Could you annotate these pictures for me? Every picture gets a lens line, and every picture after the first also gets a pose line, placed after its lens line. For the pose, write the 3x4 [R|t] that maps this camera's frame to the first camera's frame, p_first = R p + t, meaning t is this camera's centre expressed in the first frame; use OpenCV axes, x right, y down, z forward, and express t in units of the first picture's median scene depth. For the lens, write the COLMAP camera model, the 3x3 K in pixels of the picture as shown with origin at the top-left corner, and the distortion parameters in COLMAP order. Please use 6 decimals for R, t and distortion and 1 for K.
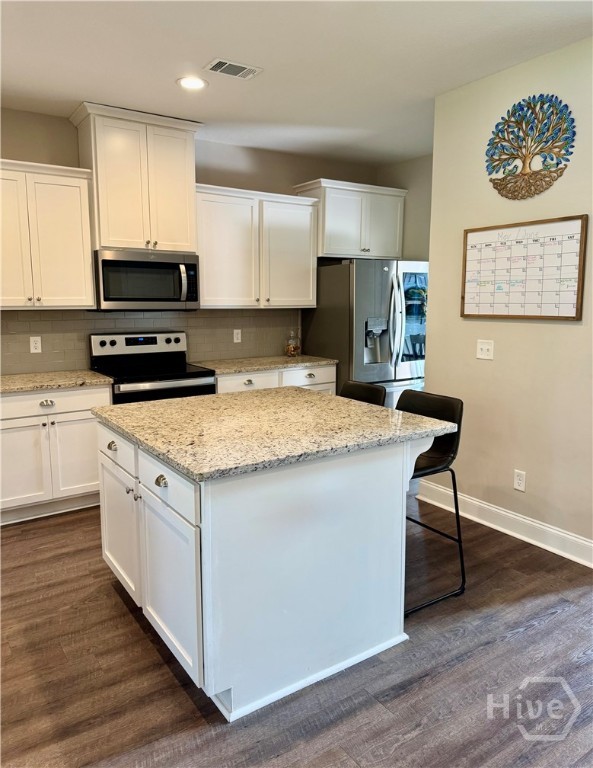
lens RADIAL K [[562.4, 0, 289.5], [0, 562.4, 373.0], [0, 0, 1]] dist [0.016938, -0.016451]
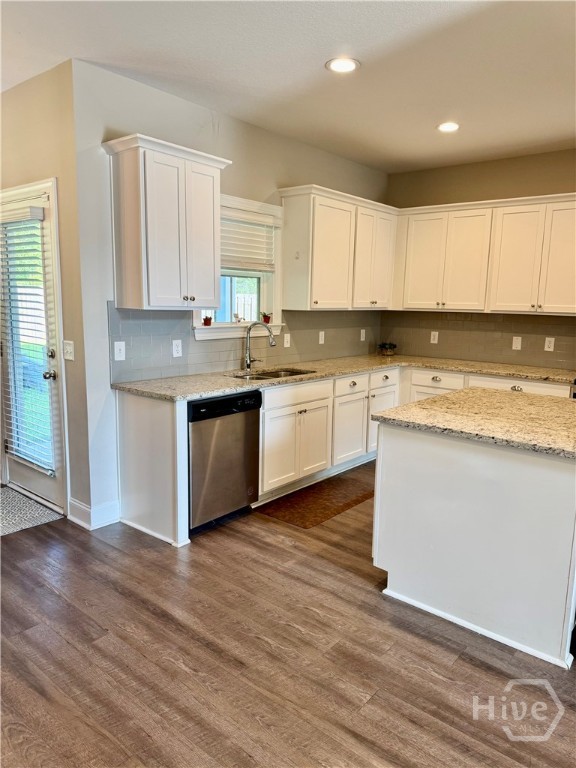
lens RADIAL K [[541.1, 0, 292.5], [0, 541.1, 387.6], [0, 0, 1]] dist [0.057952, -0.064838]
pose [[0.274691, 0.161362, -0.947896, 0.525645], [-0.148083, 0.981156, 0.124111, -0.023587], [0.950061, 0.106275, 0.293410, 0.144427]]
